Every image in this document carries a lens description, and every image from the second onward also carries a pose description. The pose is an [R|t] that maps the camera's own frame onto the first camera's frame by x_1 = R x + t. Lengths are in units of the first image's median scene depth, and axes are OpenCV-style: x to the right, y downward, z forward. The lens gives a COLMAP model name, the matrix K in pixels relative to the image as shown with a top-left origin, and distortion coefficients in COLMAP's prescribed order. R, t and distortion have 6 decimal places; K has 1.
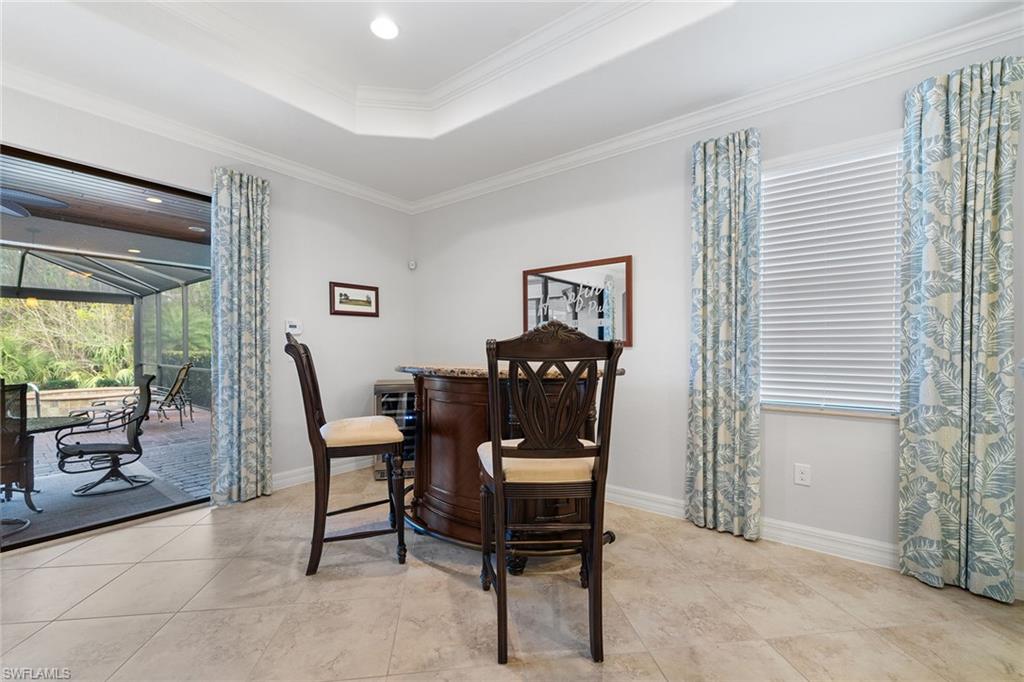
lens RADIAL K [[405.2, 0, 501.2], [0, 405.2, 354.9], [0, 0, 1]] dist [-0.000517, 0.000169]
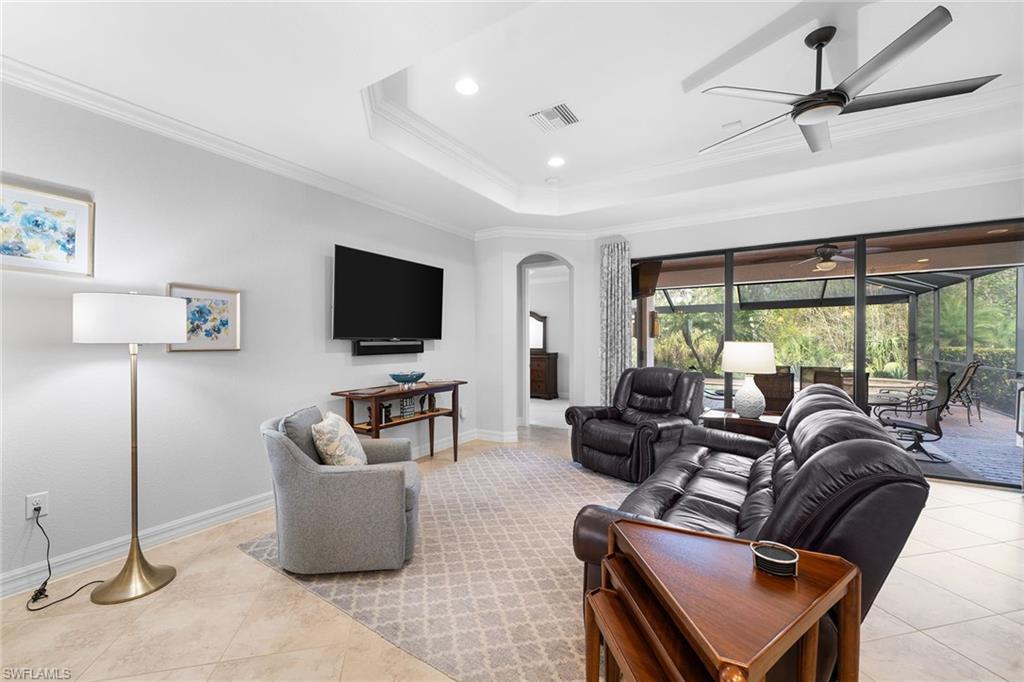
lens RADIAL K [[405.2, 0, 518.3], [0, 405.2, 346.9], [0, 0, 1]] dist [-0.000517, 0.000169]
pose [[0.087270, 0.012497, -0.996106, 0.077359], [-0.015086, 0.999823, 0.011222, -0.006380], [0.996070, 0.014047, 0.087443, -0.140830]]
